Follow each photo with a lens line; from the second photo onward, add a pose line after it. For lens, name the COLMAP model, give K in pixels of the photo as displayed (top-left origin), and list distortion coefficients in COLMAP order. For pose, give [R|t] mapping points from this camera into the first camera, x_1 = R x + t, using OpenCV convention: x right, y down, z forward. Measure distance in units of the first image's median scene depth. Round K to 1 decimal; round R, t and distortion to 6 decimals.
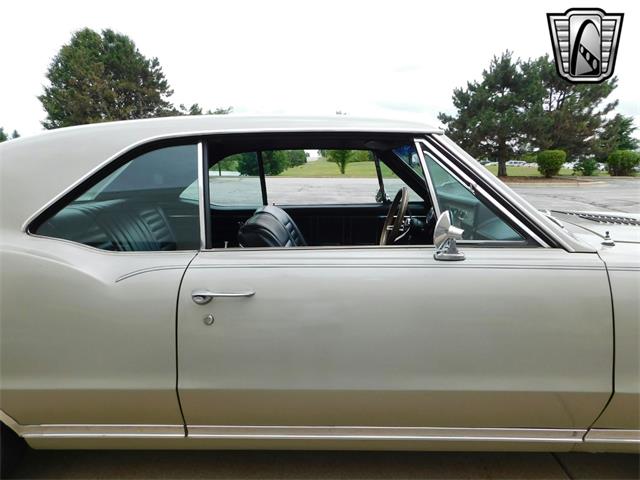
lens RADIAL K [[483.4, 0, 321.3], [0, 483.4, 242.6], [0, 0, 1]] dist [0.006983, 0.008201]
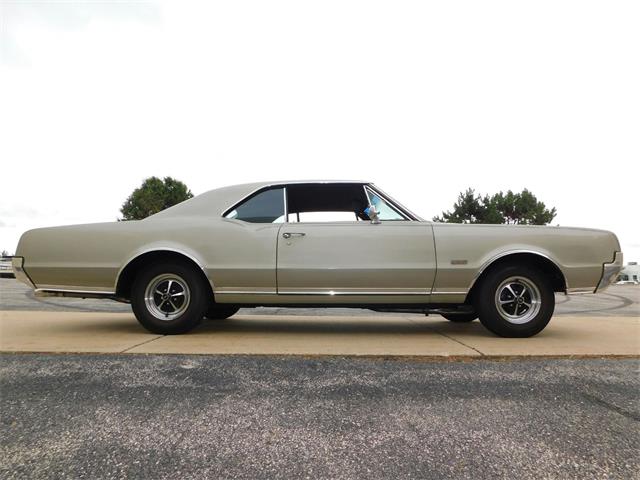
lens RADIAL K [[447.1, 0, 320.9], [0, 447.1, 243.9], [0, 0, 1]] dist [-0.071033, 0.068514]
pose [[0.999825, -0.005938, -0.017760, -0.000197], [0.000897, 0.962482, -0.271345, 0.070888], [0.018705, 0.271282, 0.962318, -0.120527]]
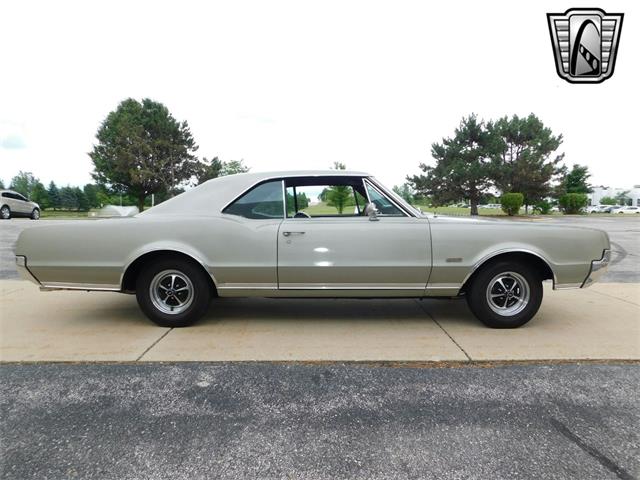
lens RADIAL K [[473.4, 0, 322.6], [0, 473.4, 243.0], [0, 0, 1]] dist [-0.072698, 0.093206]
pose [[0.999966, -0.007245, 0.003918, -0.003821], [0.007573, 0.995782, -0.091437, 0.034954], [-0.003239, 0.091463, 0.995803, -0.144830]]
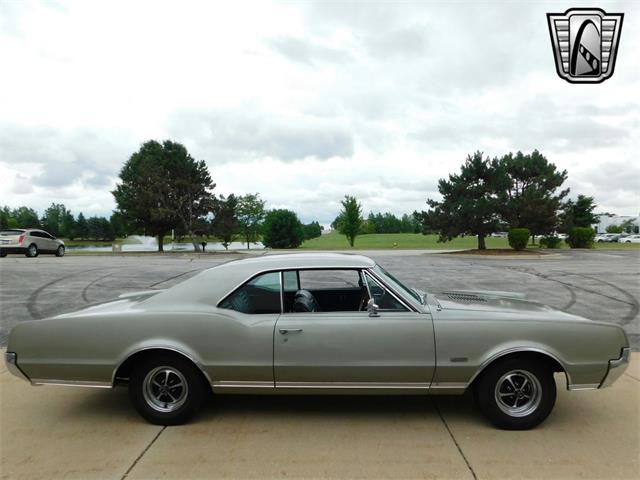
lens RADIAL K [[450.4, 0, 321.0], [0, 450.4, 232.4], [0, 0, 1]] dist [-0.063666, 0.074881]
pose [[0.999474, -0.011952, -0.030157, 0.004153], [0.007009, 0.987260, -0.158962, -0.002693], [0.031673, 0.158666, 0.986824, -0.130553]]
